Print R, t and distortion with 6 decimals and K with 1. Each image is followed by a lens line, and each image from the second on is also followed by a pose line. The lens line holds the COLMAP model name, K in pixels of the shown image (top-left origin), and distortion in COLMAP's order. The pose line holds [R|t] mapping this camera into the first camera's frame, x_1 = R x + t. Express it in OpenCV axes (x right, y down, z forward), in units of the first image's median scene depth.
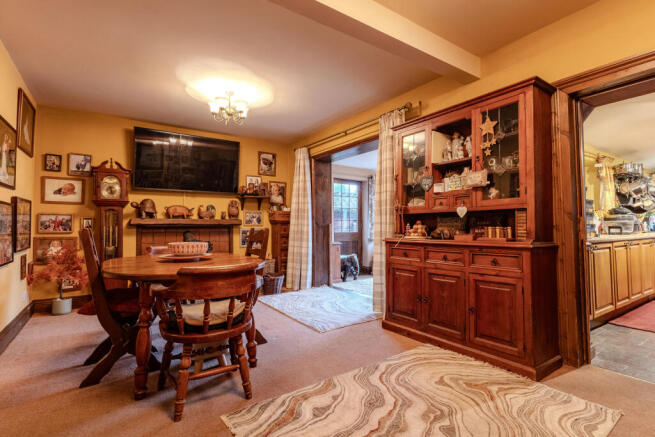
lens RADIAL K [[313.1, 0, 327.5], [0, 313.1, 218.5], [0, 0, 1]] dist [-0.012776, -0.000136]
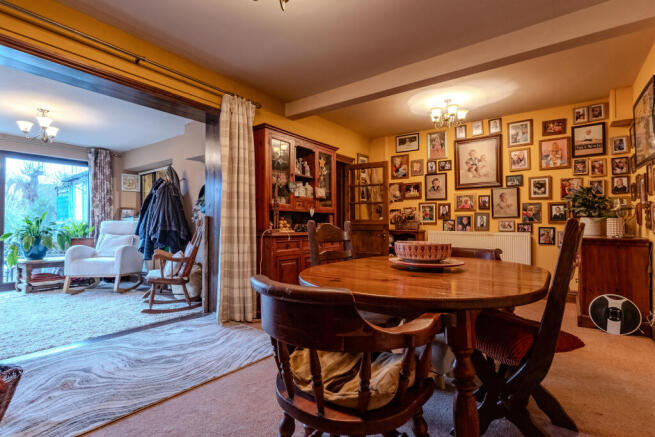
lens RADIAL K [[313.1, 0, 327.5], [0, 313.1, 218.5], [0, 0, 1]] dist [-0.012776, -0.000136]
pose [[-0.318197, 0.019125, 0.947832, -0.676605], [-0.029295, 0.999121, -0.029995, 0.033286], [-0.947572, -0.037311, -0.317357, 0.941277]]
